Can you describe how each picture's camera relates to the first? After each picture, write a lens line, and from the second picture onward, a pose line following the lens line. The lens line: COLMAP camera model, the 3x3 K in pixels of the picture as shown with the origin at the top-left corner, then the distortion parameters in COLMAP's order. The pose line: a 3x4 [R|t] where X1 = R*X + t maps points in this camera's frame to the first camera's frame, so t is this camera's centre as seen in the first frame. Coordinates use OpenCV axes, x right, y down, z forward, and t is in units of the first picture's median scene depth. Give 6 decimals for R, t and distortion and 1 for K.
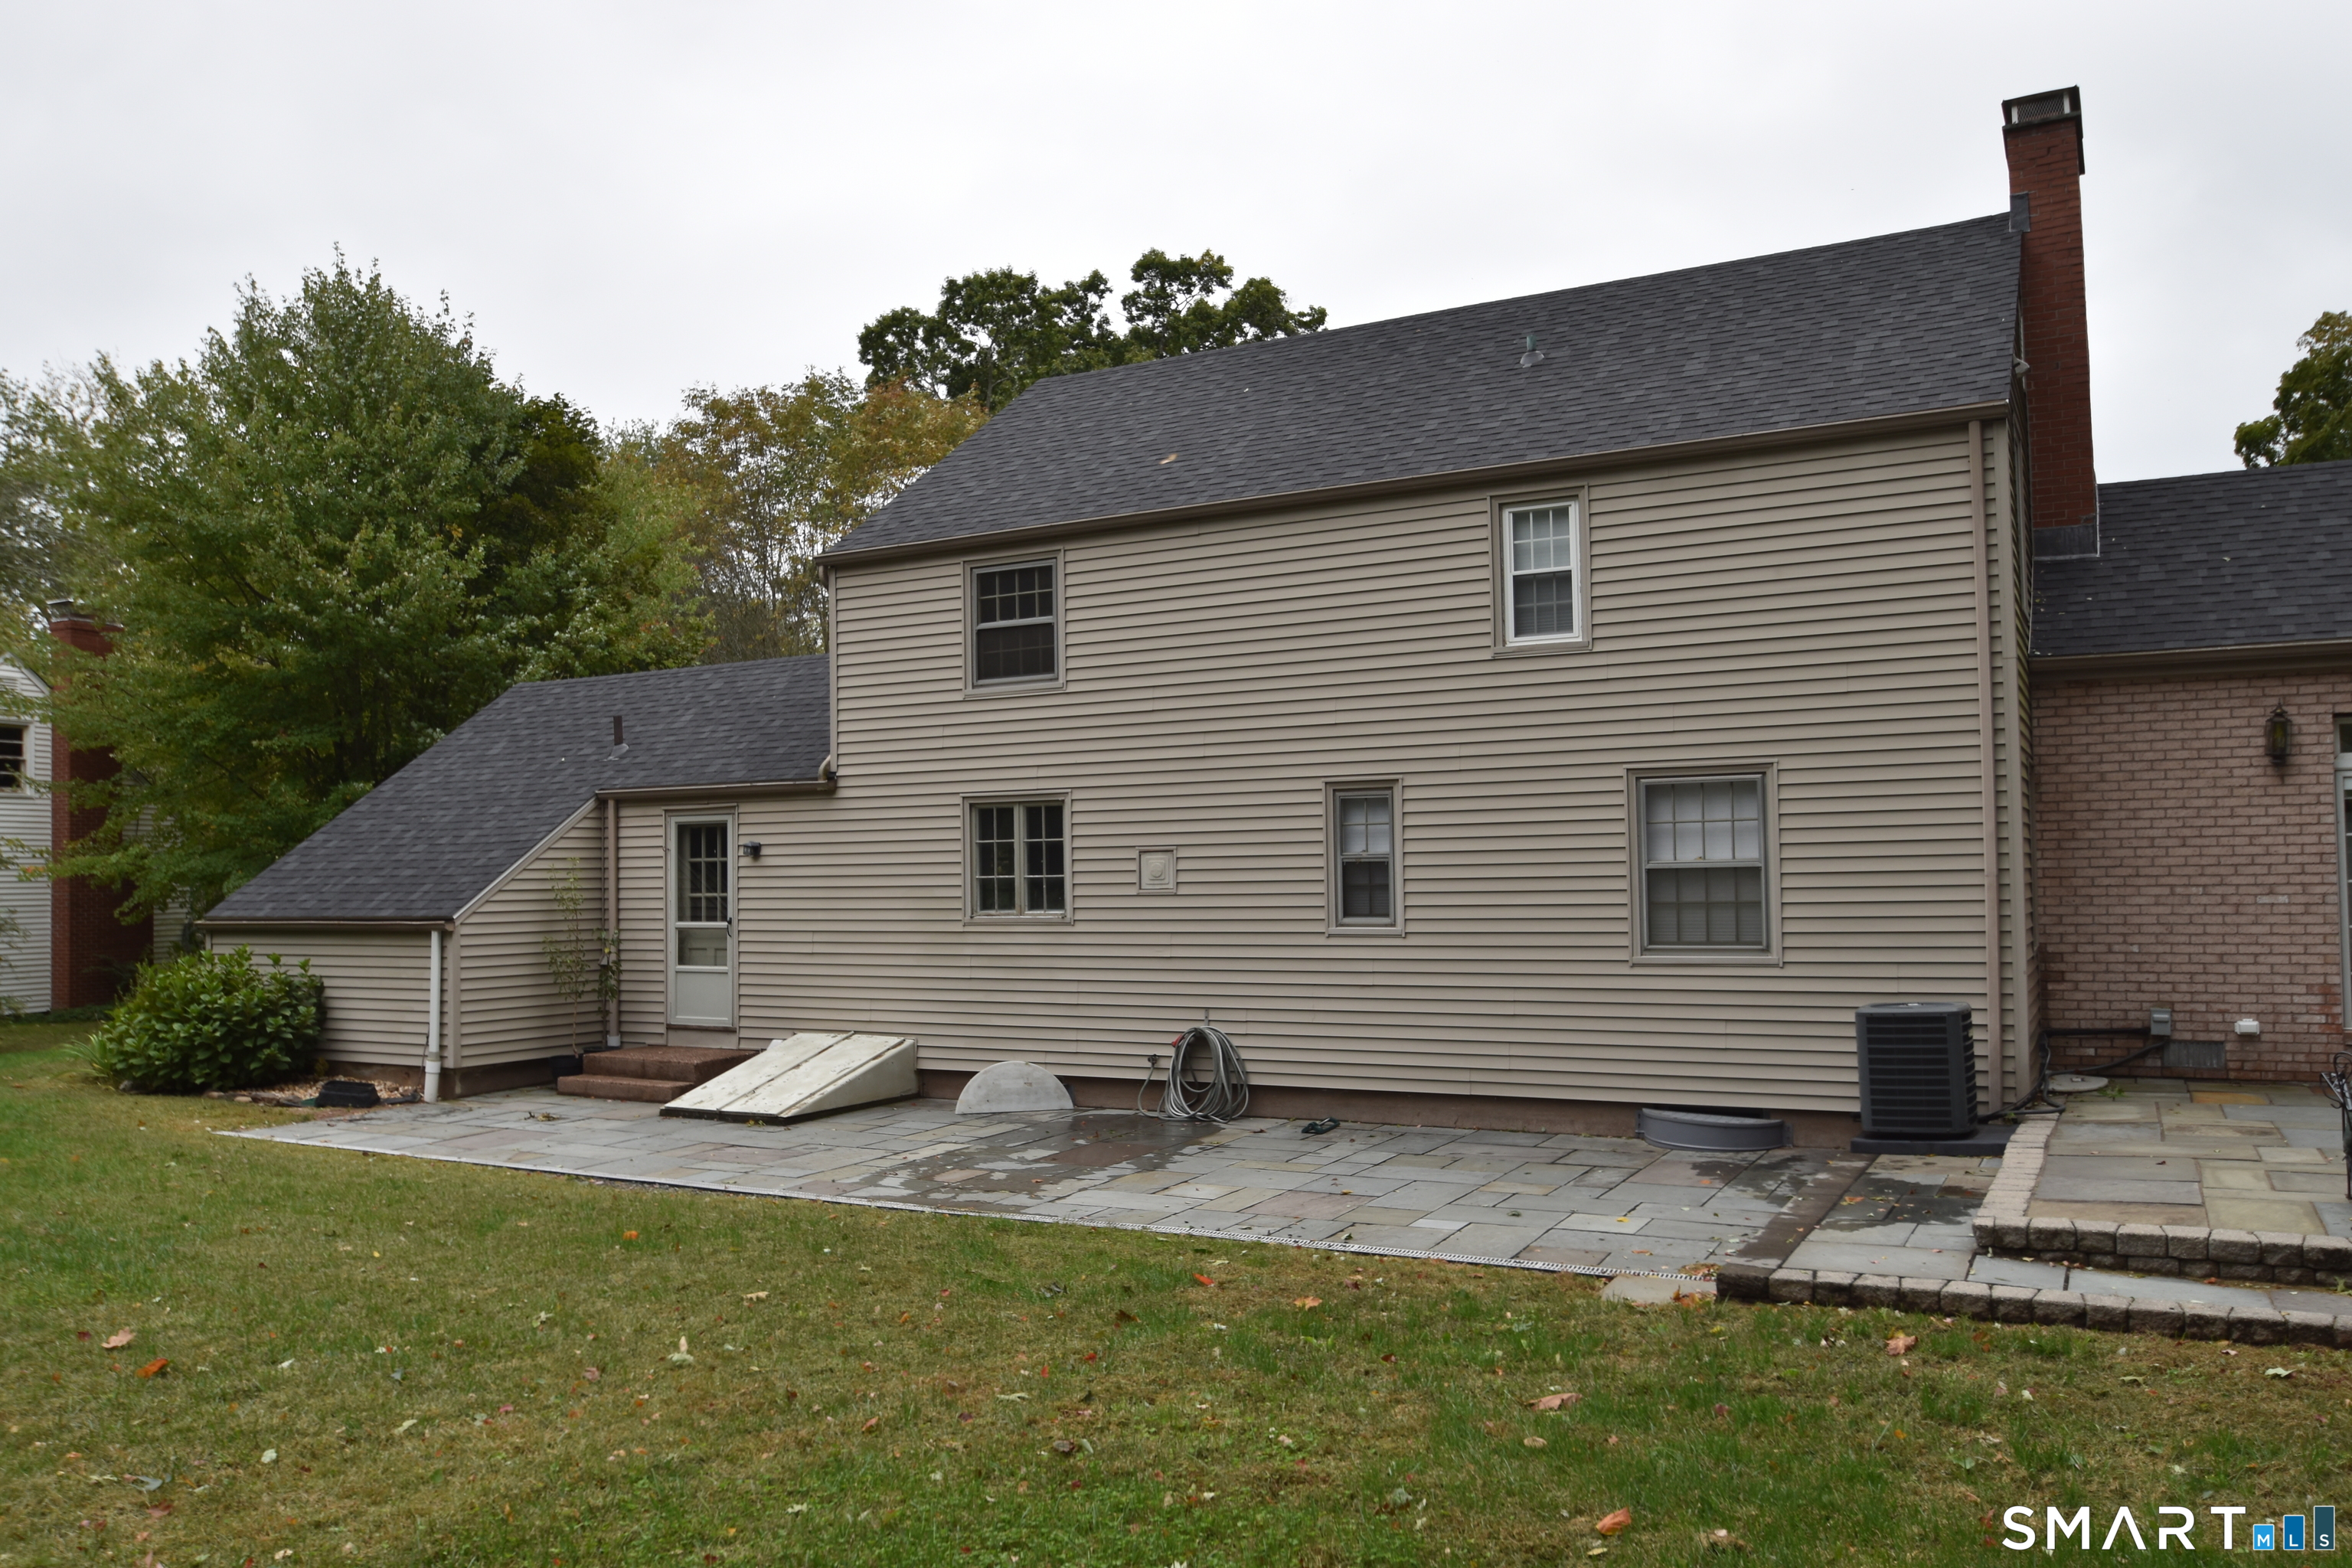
lens RADIAL K [[1534.1, 0, 1175.7], [0, 1534.1, 882.1], [0, 0, 1]] dist [-0.047182, 0.000059]
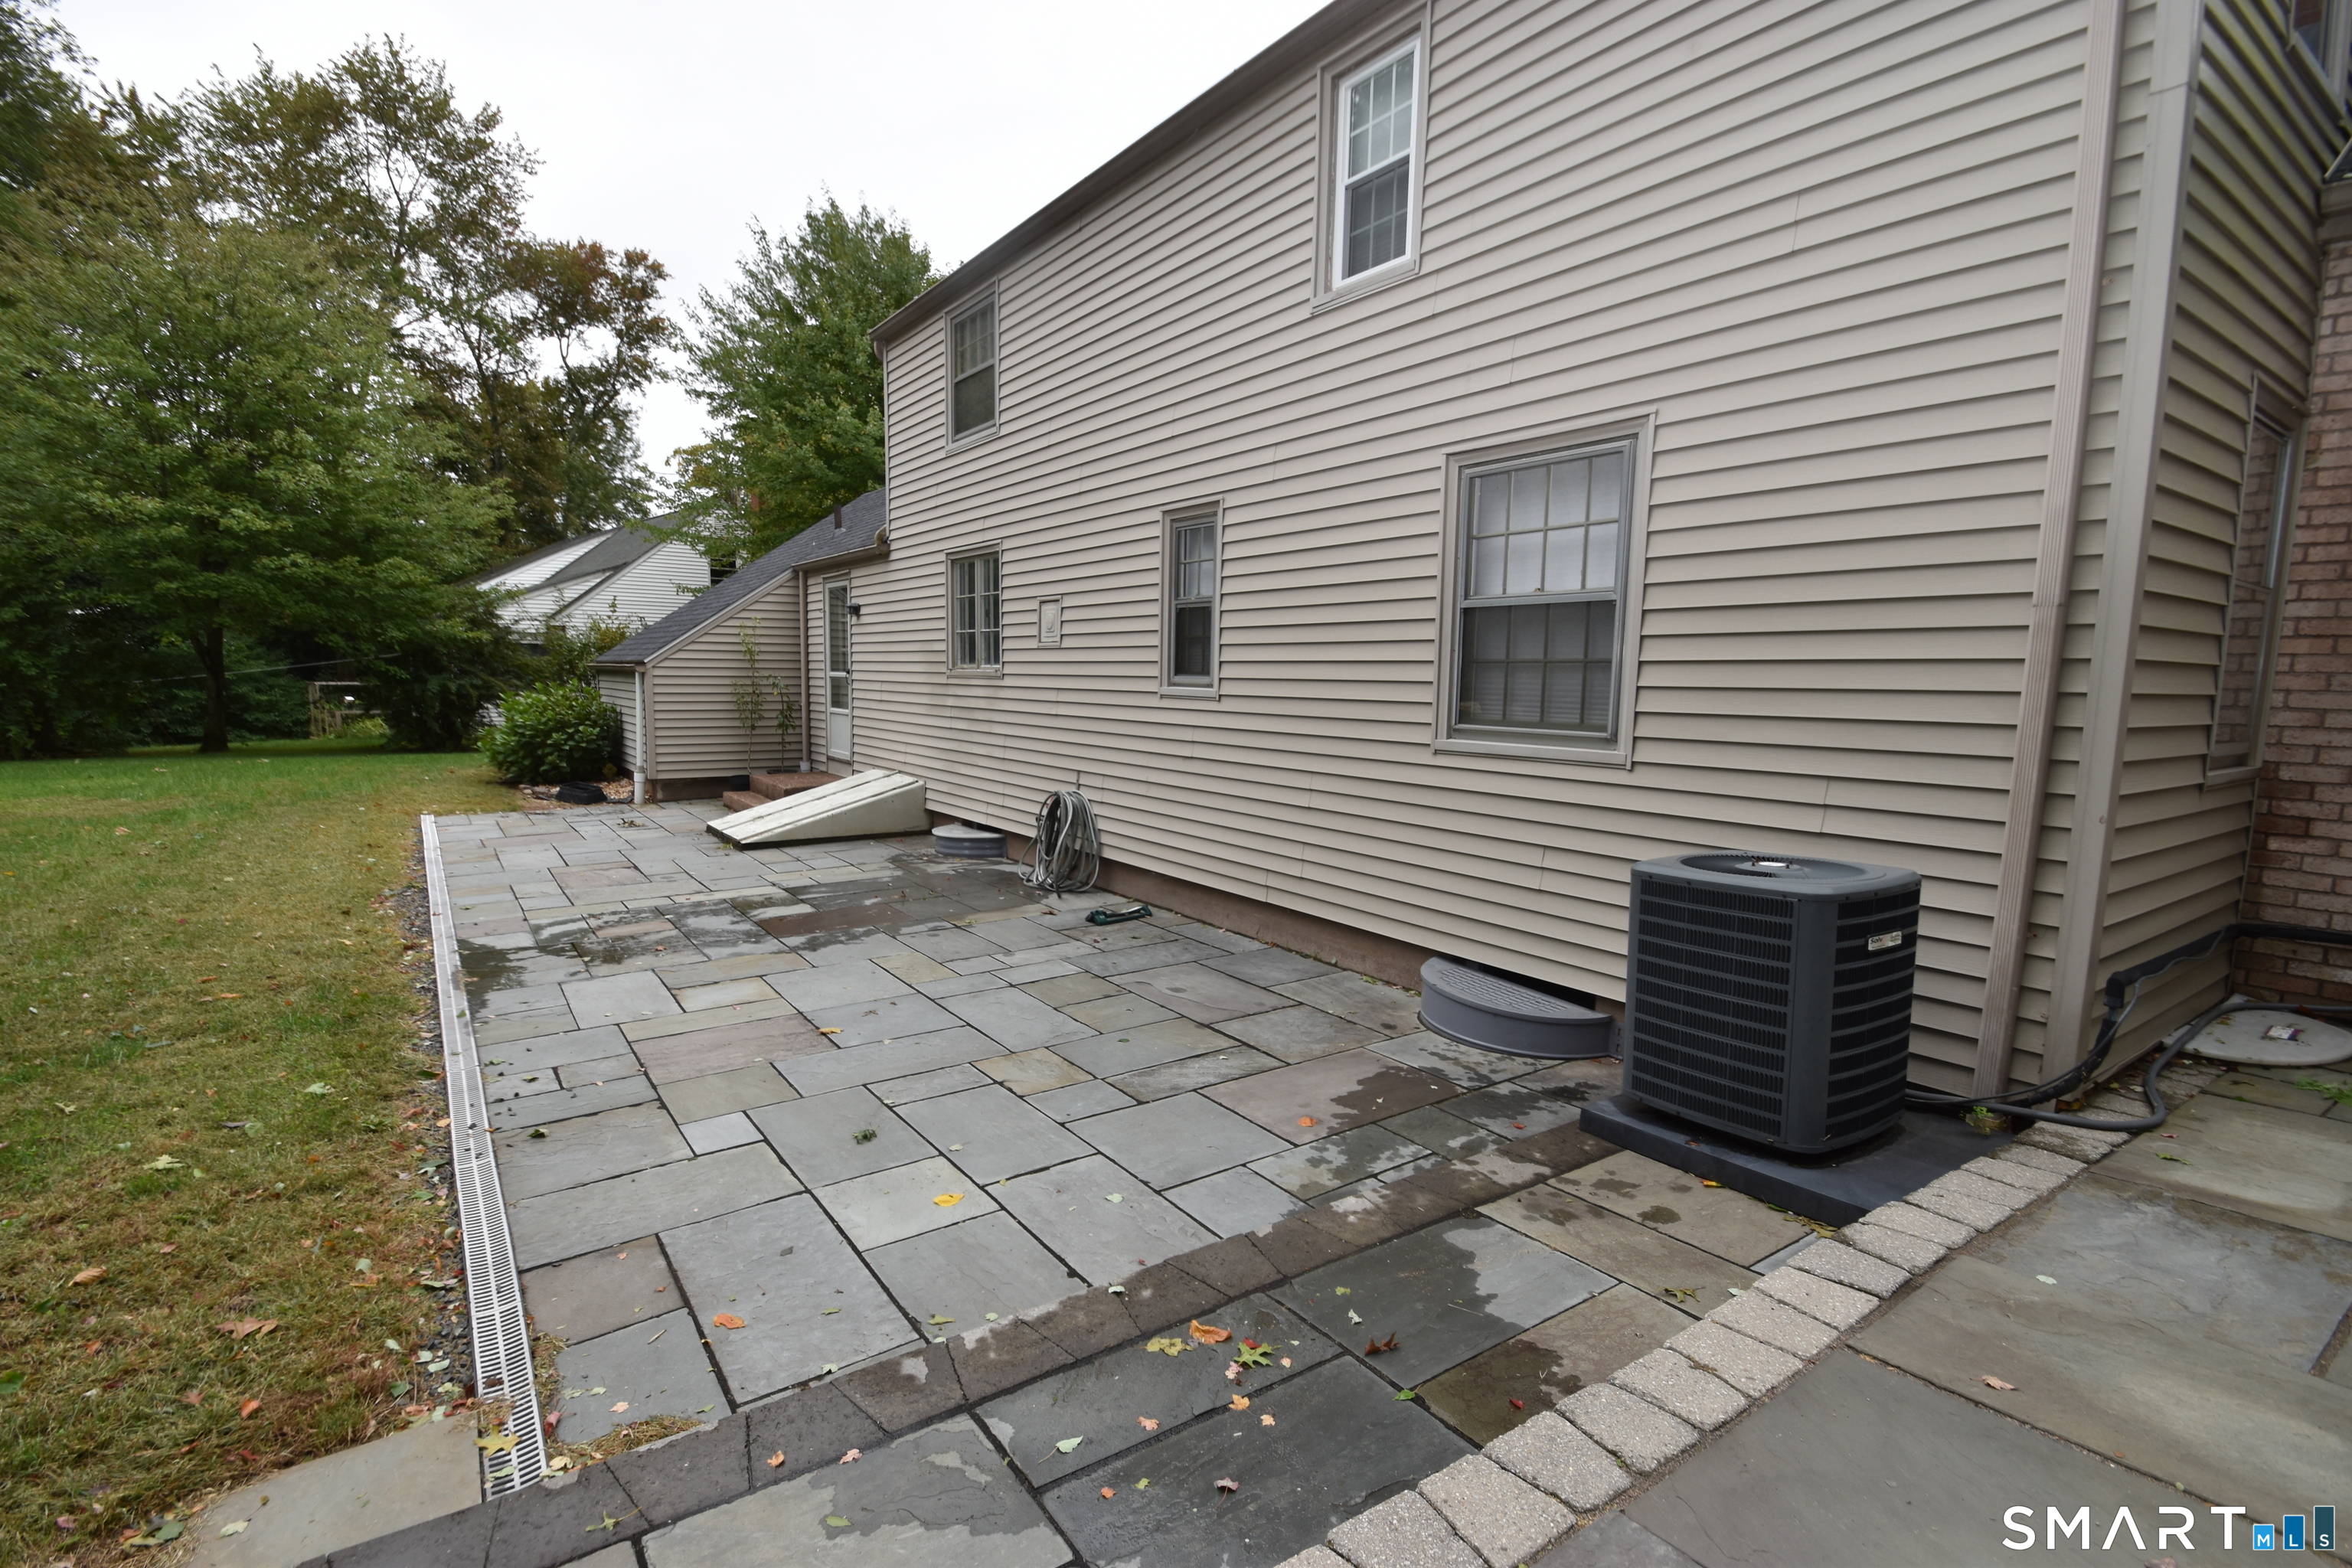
lens RADIAL K [[1034.1, 0, 1148.9], [0, 1034.1, 817.7], [0, 0, 1]] dist [0.012857, -0.015132]
pose [[0.912041, 0.087335, -0.400692, 0.341007], [-0.030457, 0.988787, 0.146193, 0.018003], [0.408967, -0.121130, 0.904474, 0.481557]]
